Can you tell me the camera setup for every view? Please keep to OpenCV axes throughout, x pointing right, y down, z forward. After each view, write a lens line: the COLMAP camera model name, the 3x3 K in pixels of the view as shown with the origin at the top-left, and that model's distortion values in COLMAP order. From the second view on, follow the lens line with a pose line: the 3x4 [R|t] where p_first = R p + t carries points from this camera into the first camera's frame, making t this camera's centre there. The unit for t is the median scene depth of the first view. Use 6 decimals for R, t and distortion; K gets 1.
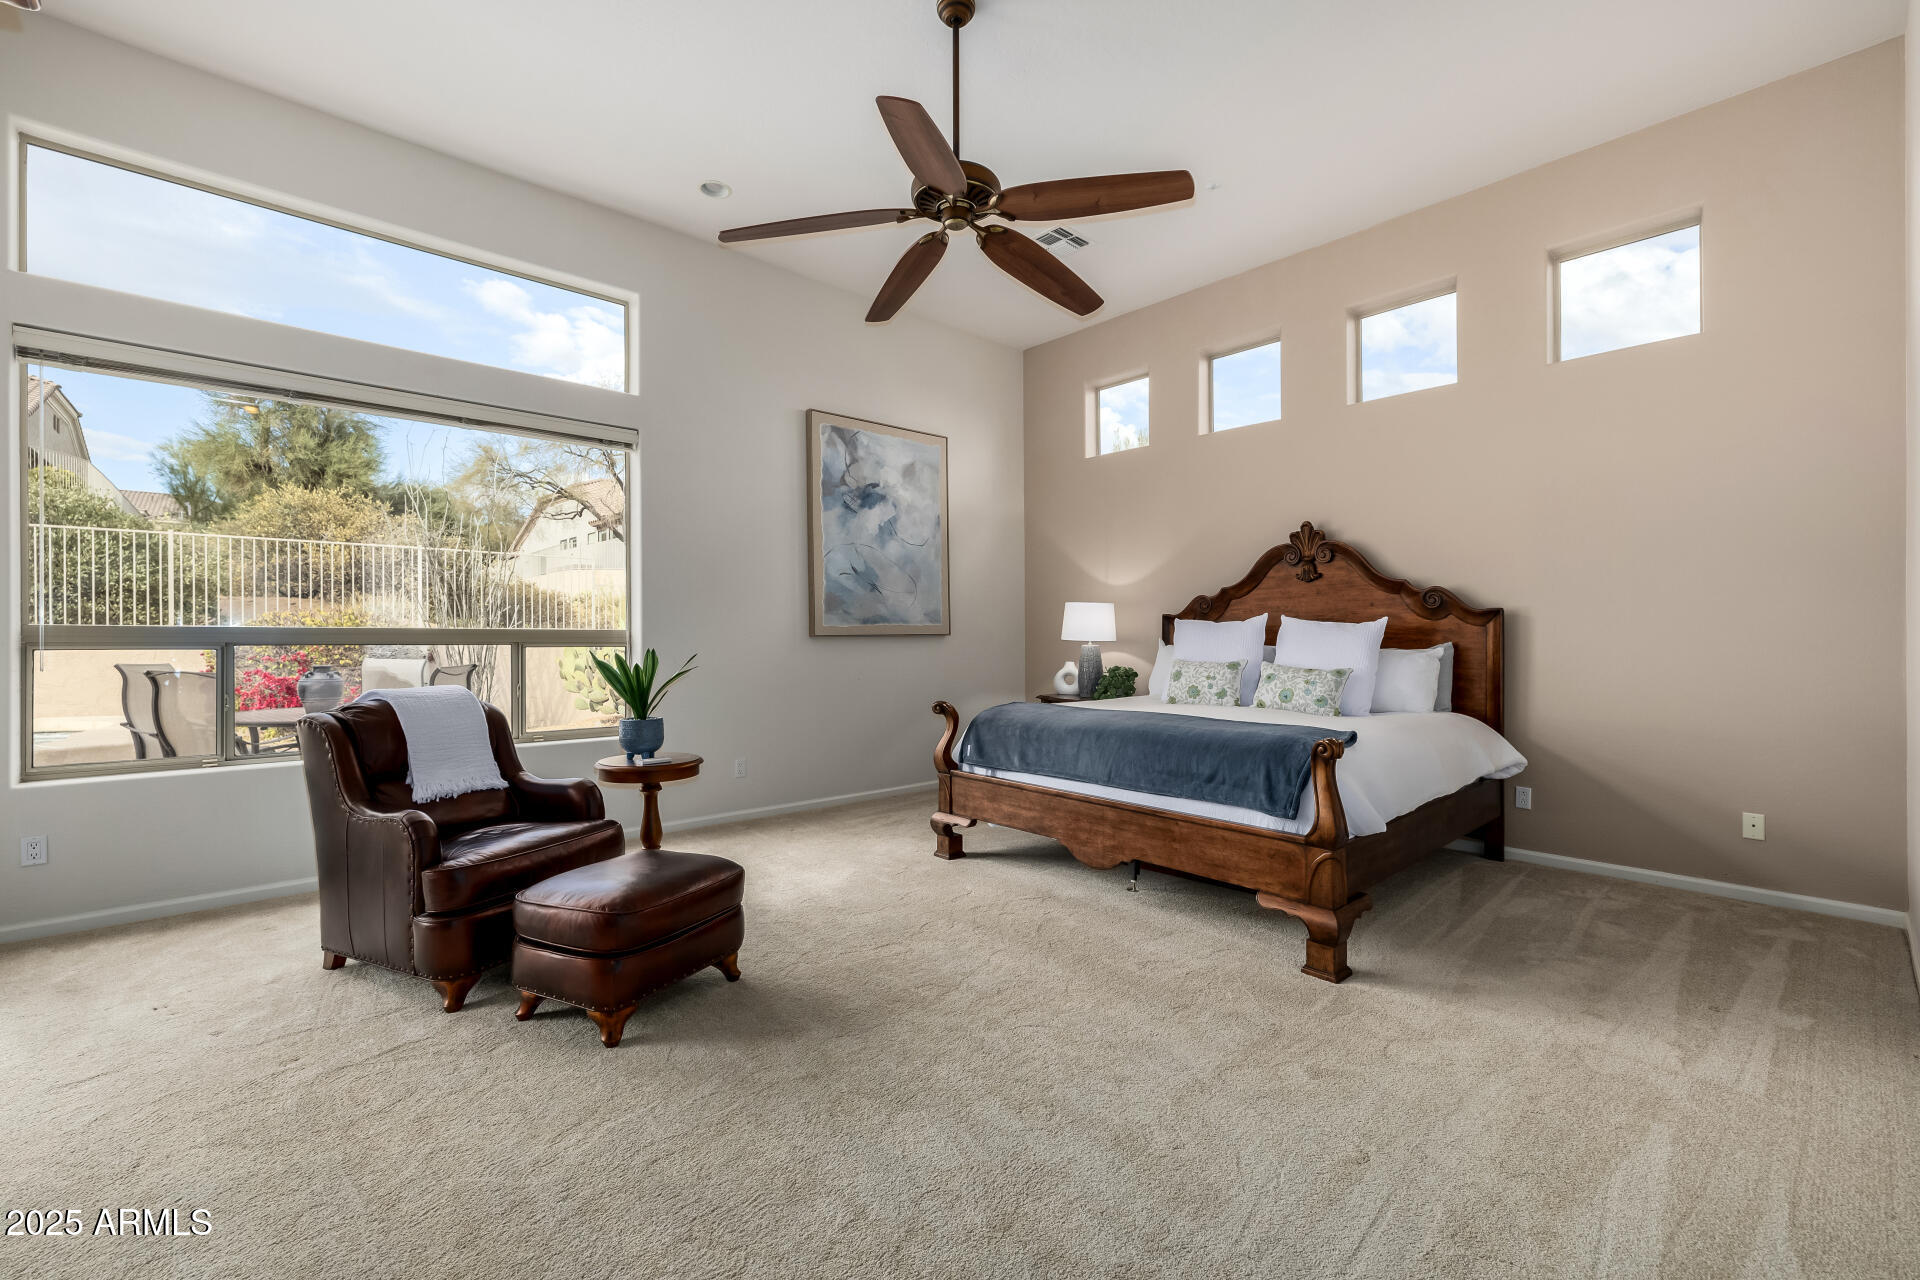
lens RADIAL K [[808.4, 0, 949.2], [0, 808.4, 640.0], [0, 0, 1]] dist [0.001976, -0.000400]
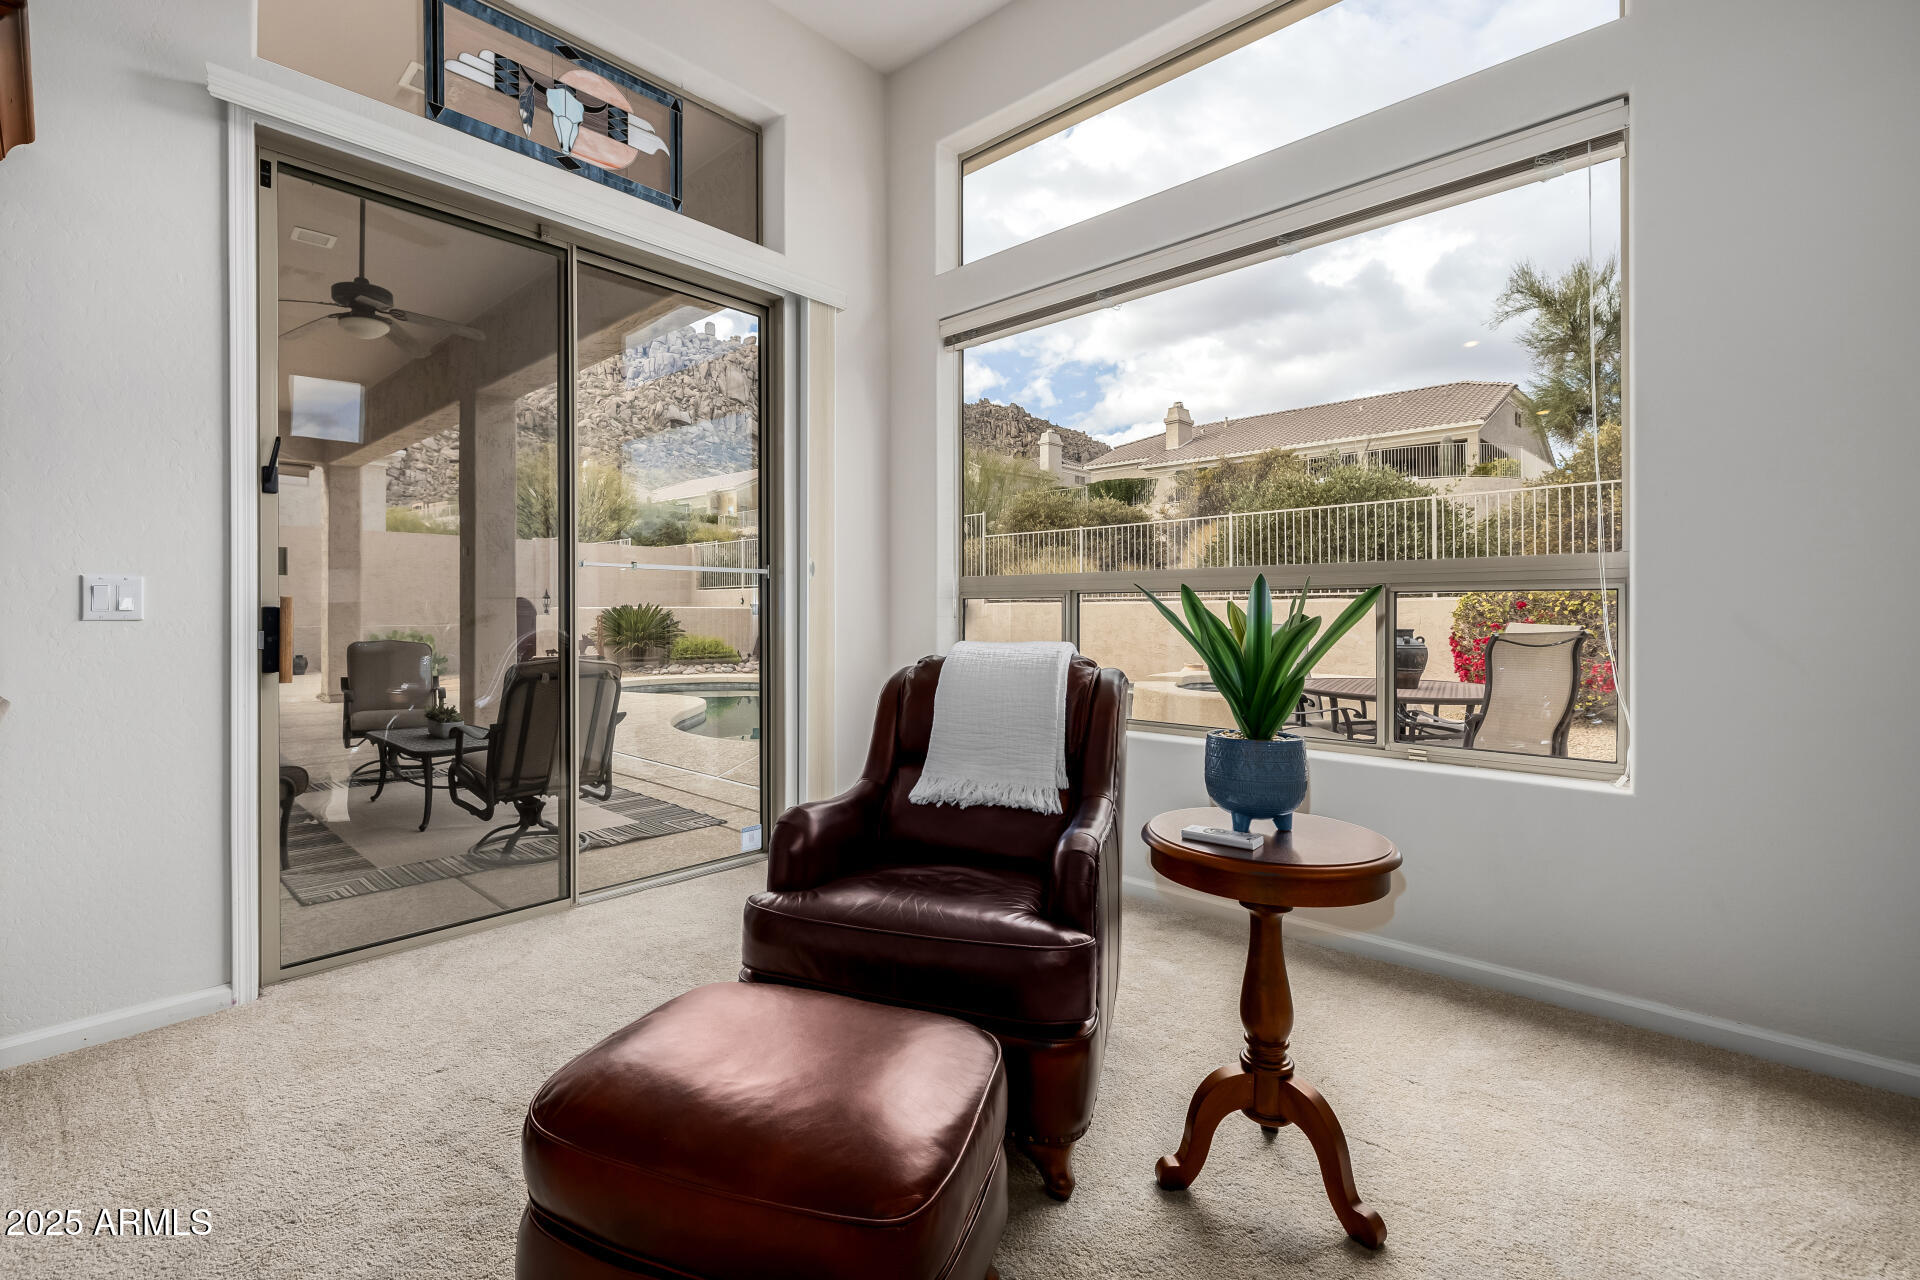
lens RADIAL K [[853.2, 0, 901.3], [0, 853.2, 601.9], [0, 0, 1]] dist [-0.002814, 0.000071]
pose [[0.068053, -0.015100, -0.997567, 0.022021], [-0.003536, 0.999876, -0.015376, 0.021302], [0.997675, 0.004573, 0.067991, 0.486098]]
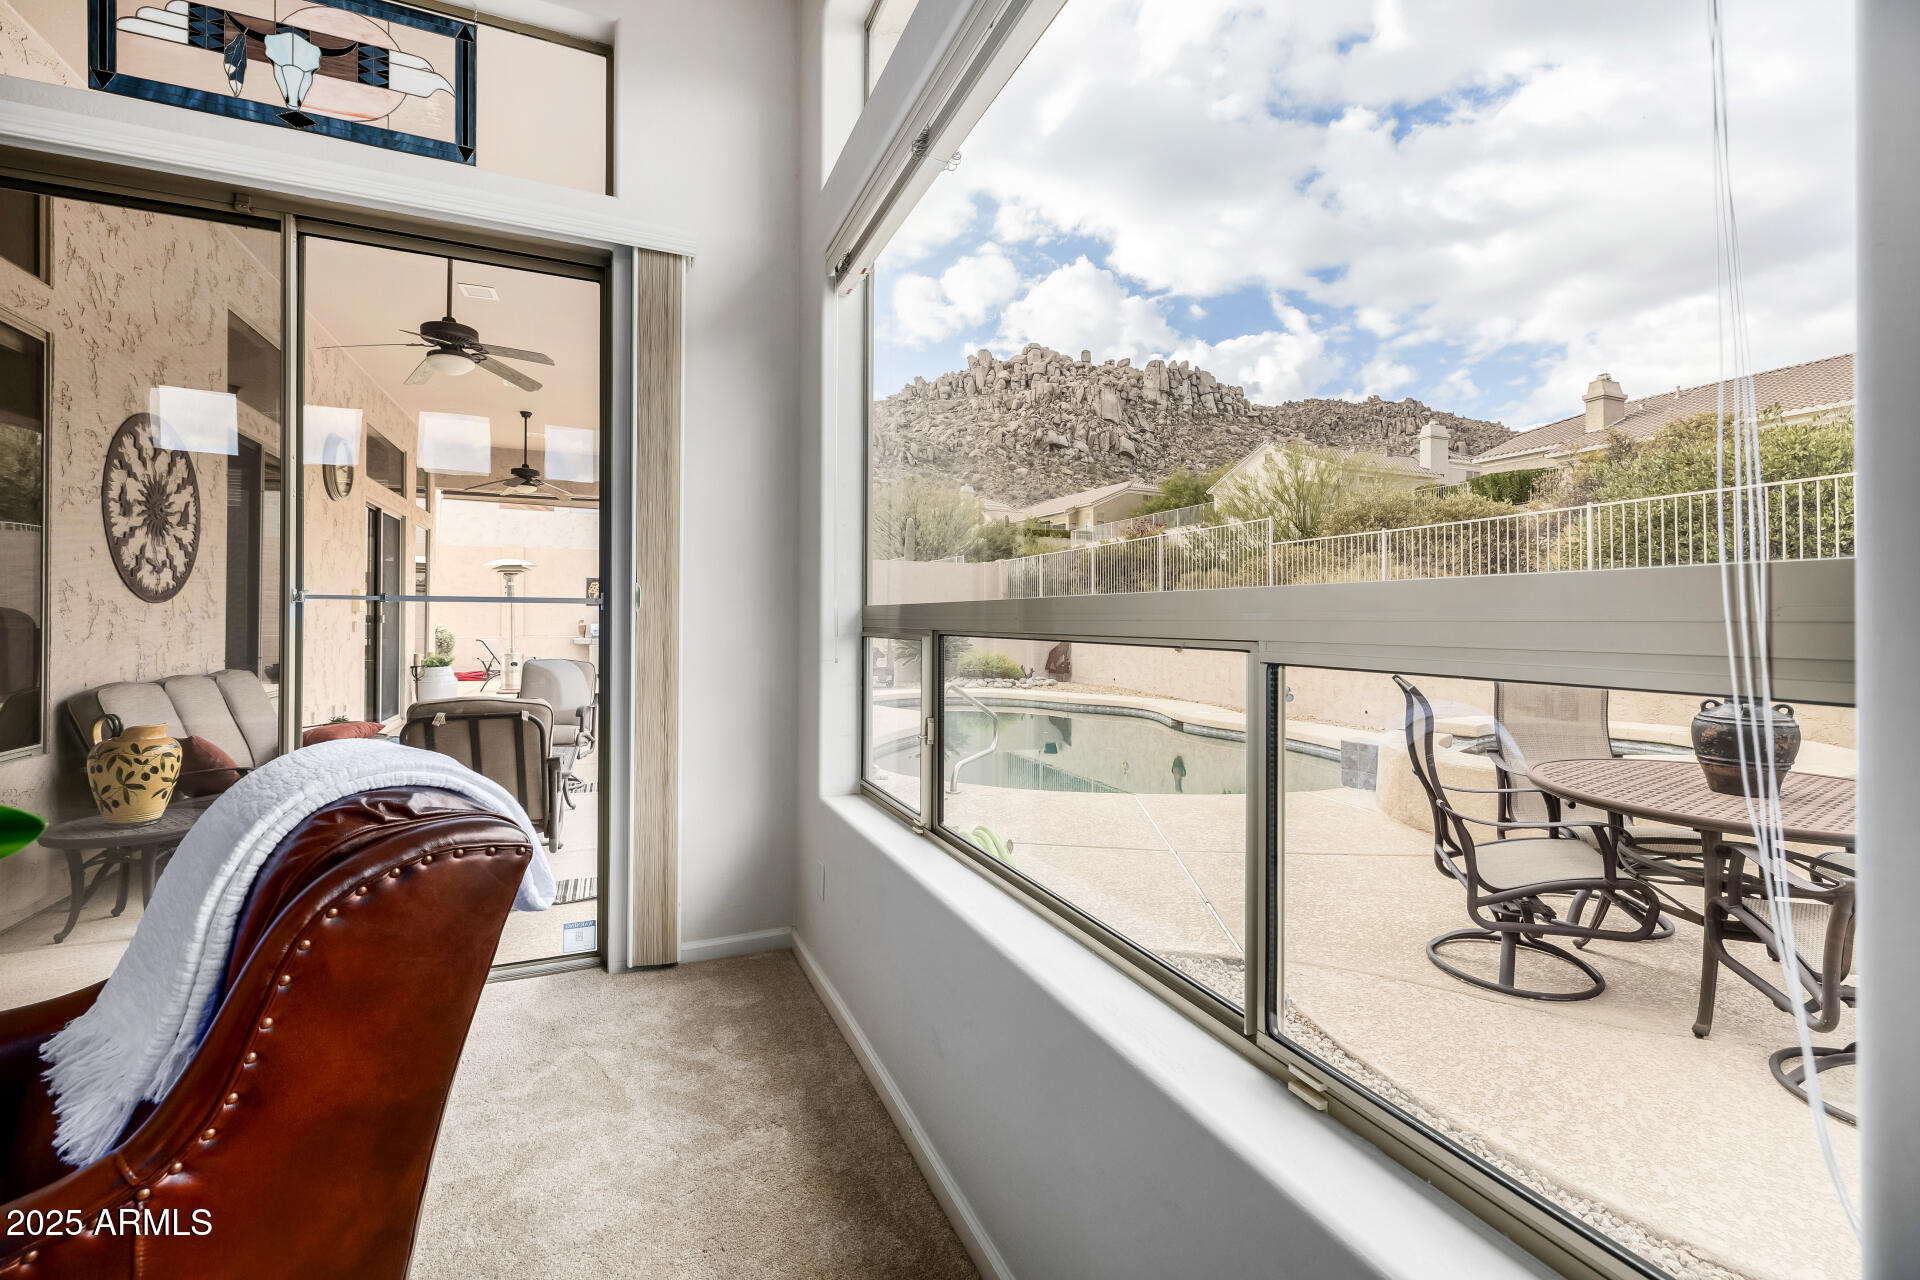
lens RADIAL K [[808.4, 0, 958.0], [0, 808.4, 605.3], [0, 0, 1]] dist [0.001976, -0.000400]
pose [[-0.310228, -0.023099, -0.950381, -0.247089], [-0.010463, 0.999727, -0.020883, -0.001799], [0.950604, 0.003465, -0.310385, 0.797330]]
